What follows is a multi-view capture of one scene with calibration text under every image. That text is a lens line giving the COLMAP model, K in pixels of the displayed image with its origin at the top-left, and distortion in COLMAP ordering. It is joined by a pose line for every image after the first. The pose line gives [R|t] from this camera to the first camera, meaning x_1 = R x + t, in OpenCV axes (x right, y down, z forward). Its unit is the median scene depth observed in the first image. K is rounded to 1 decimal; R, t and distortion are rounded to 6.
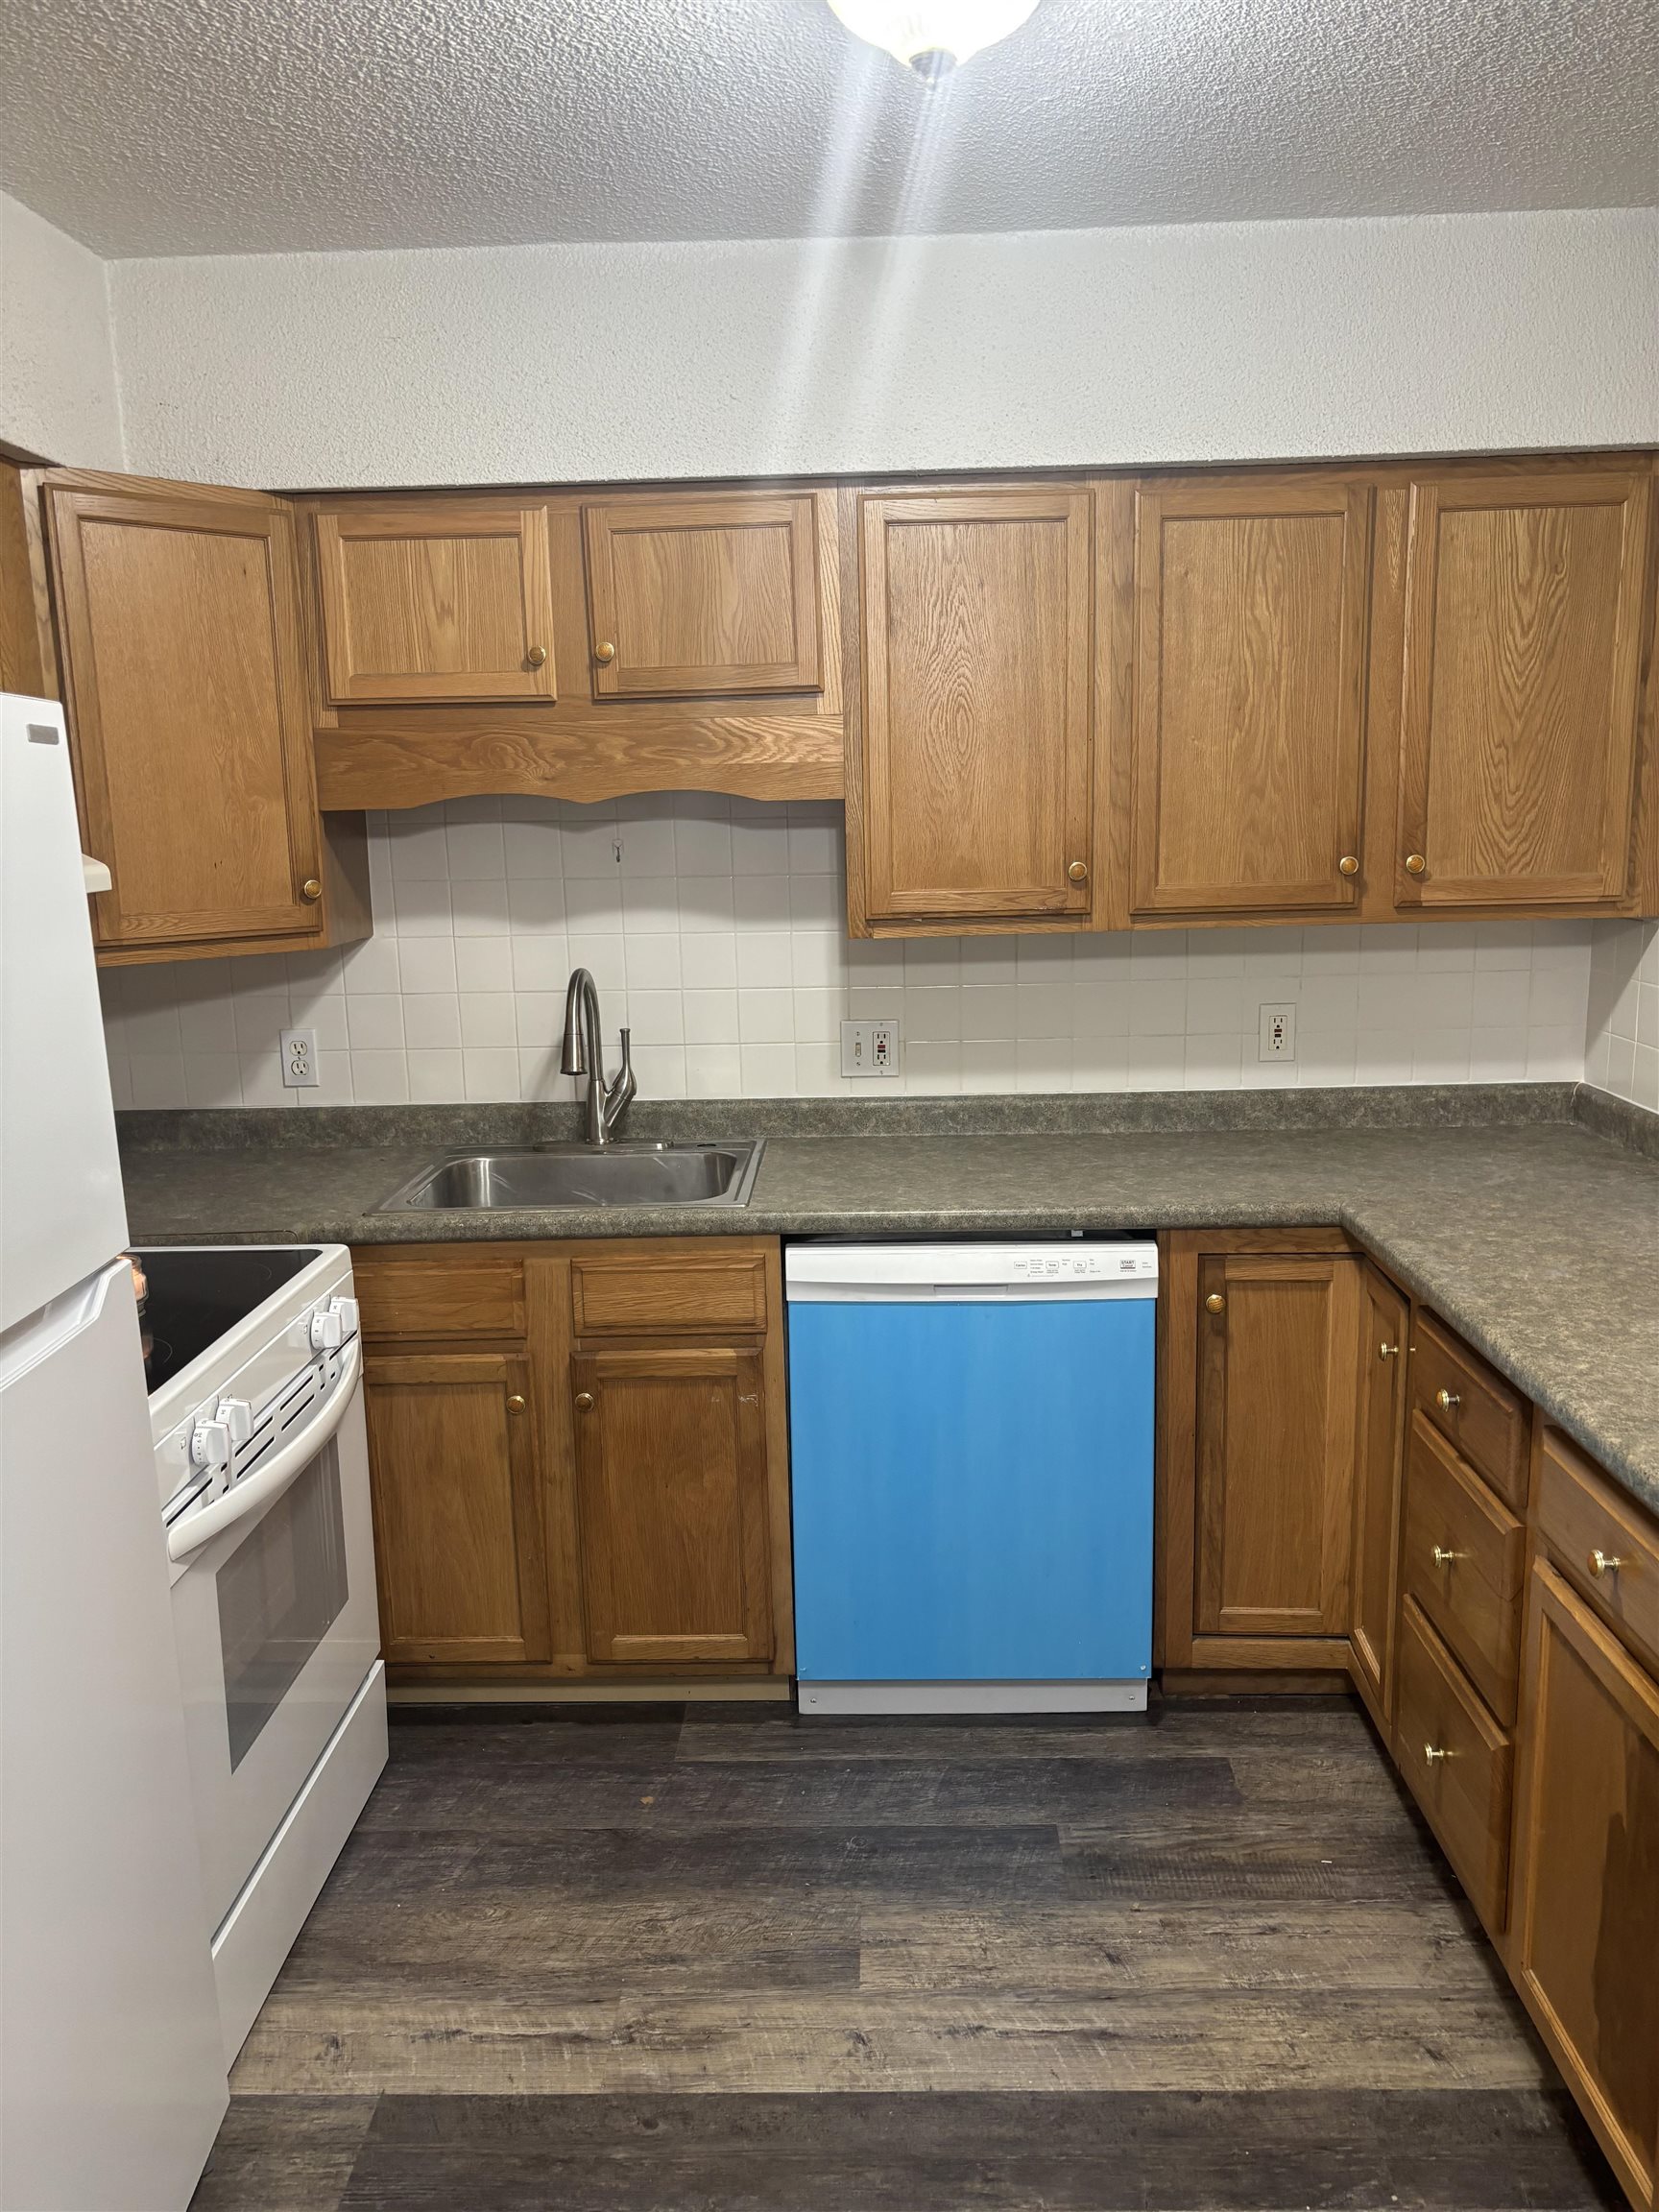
lens RADIAL K [[1669.0, 0, 830.7], [0, 1669.0, 1059.7], [0, 0, 1]] dist [0.010391, -0.003495]
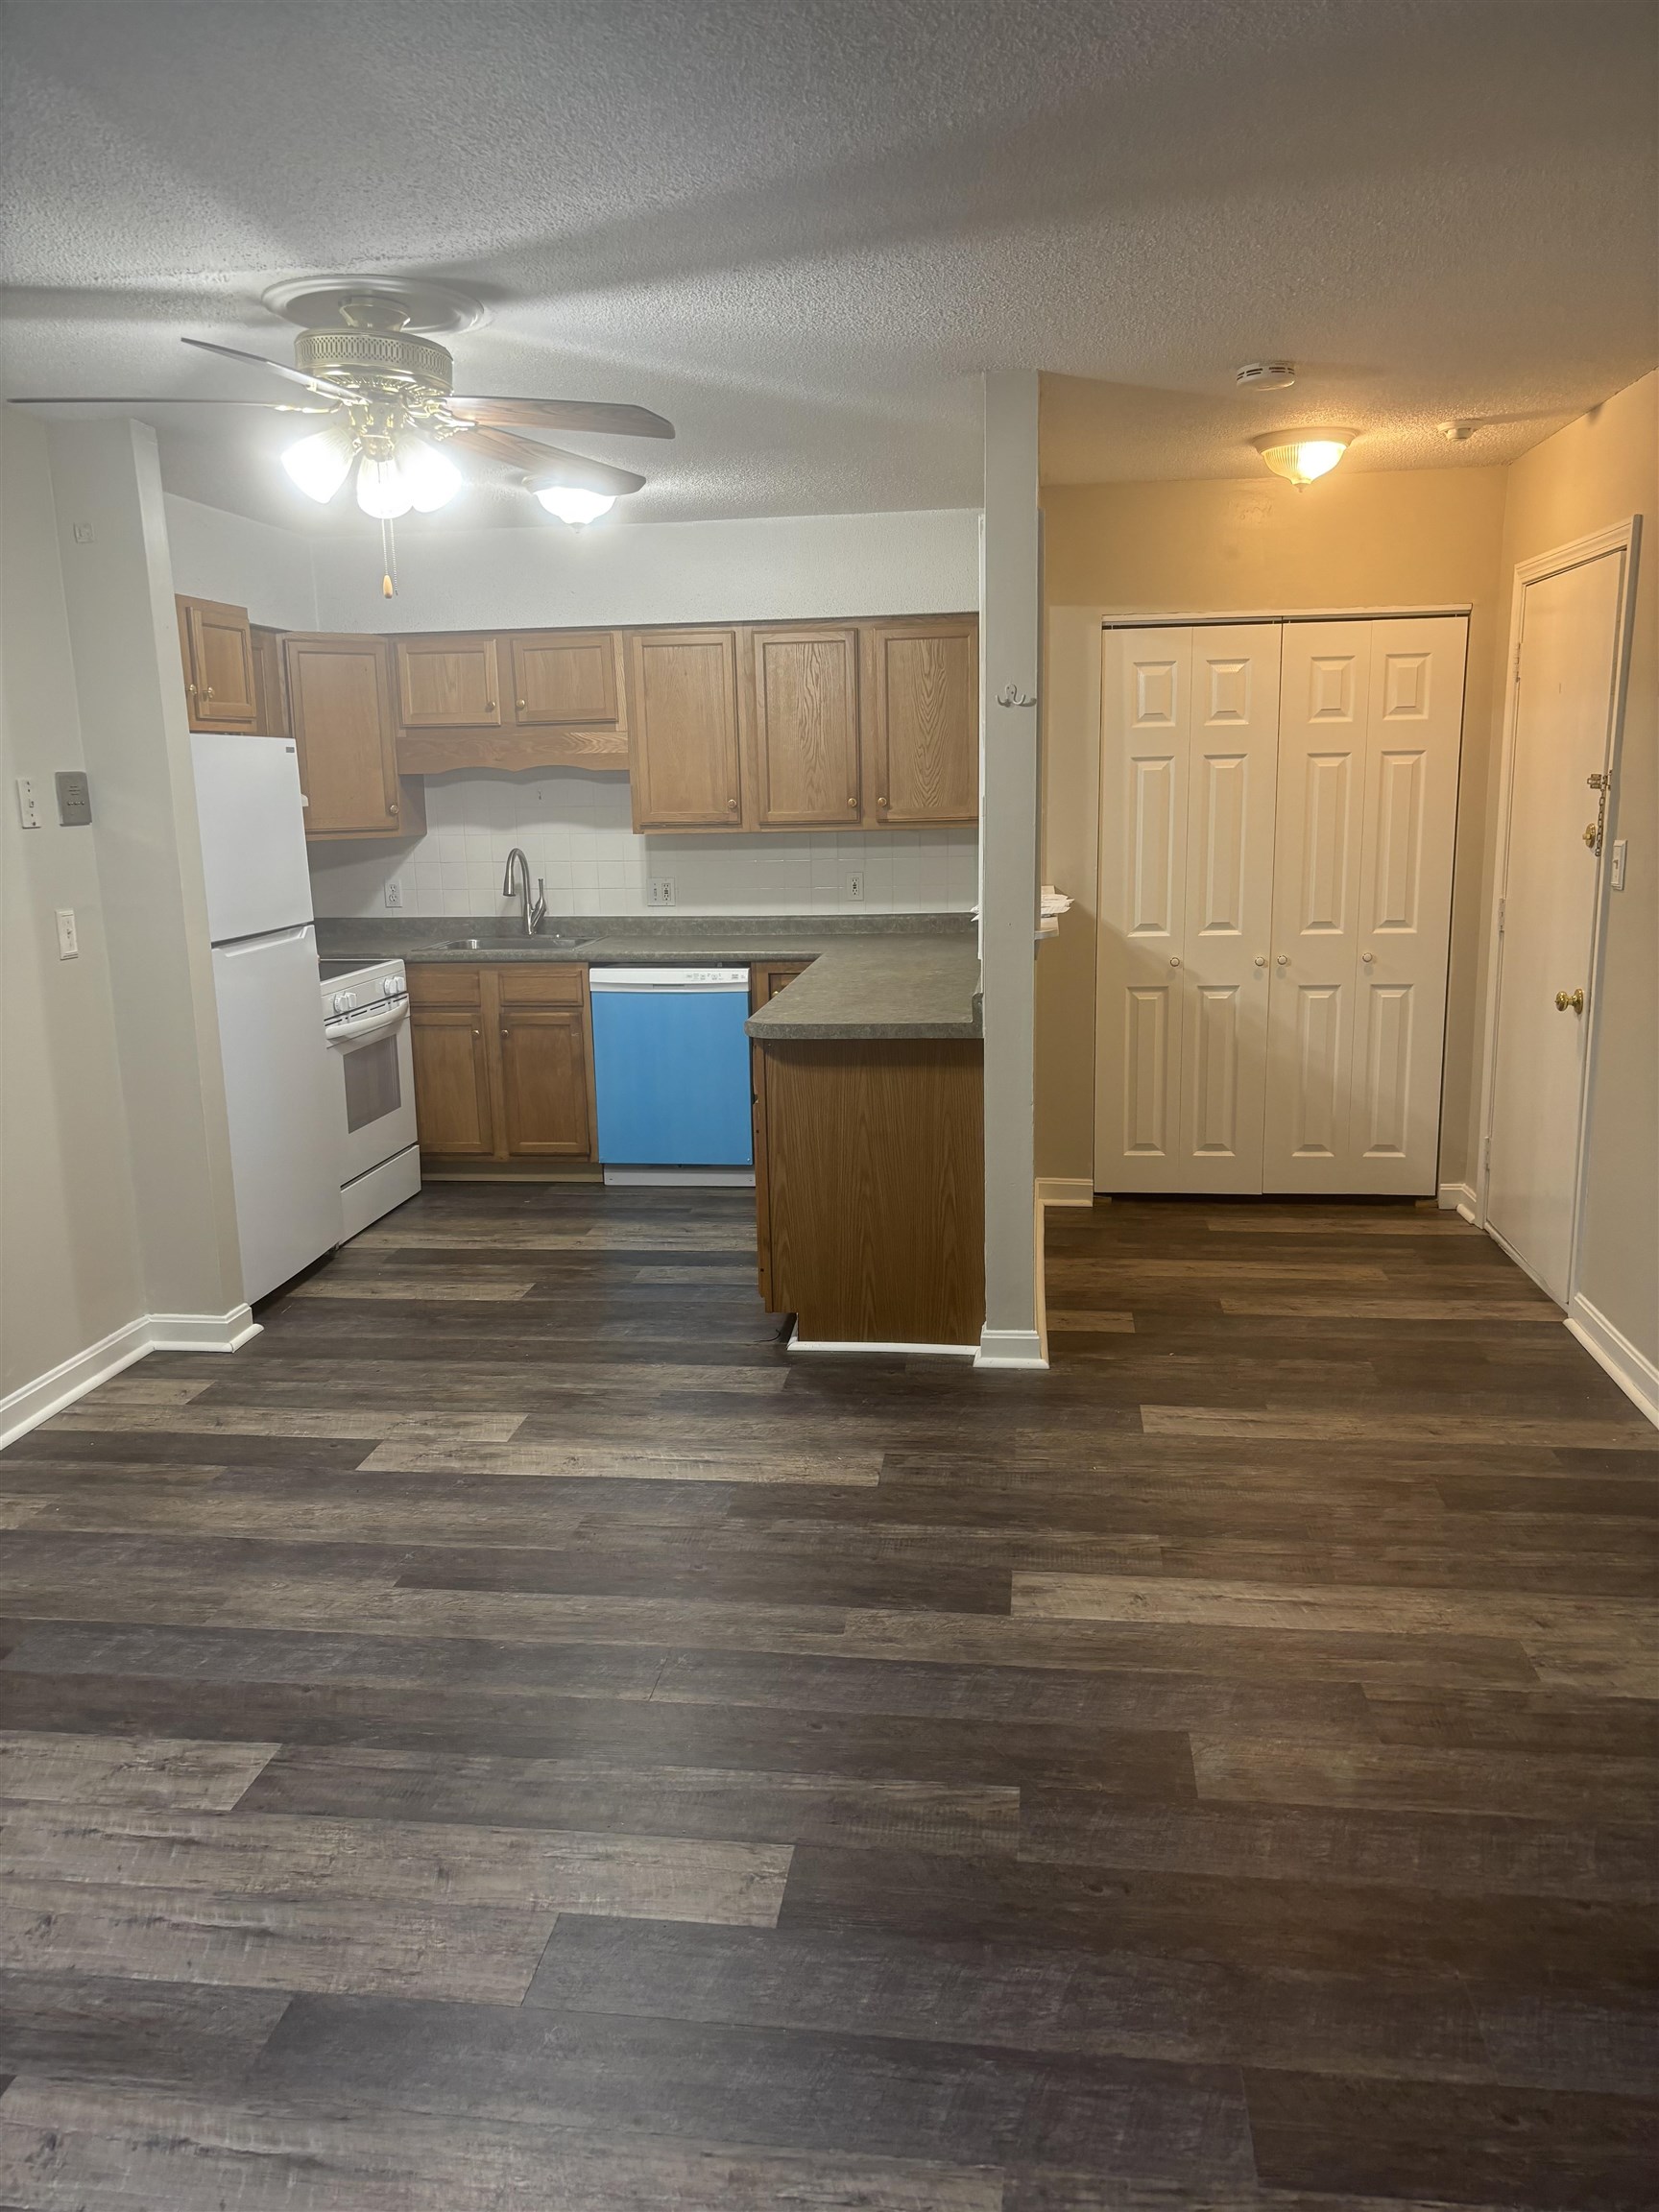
lens RADIAL K [[1638.5, 0, 829.5], [0, 1638.5, 1106.0], [0, 0, 1]] dist [0.001092, -0.001882]
pose [[0.995009, 0.023868, -0.096892, 0.499675], [-0.019757, 0.998872, 0.043171, 0.190929], [0.097813, -0.041041, 0.994358, -1.160405]]
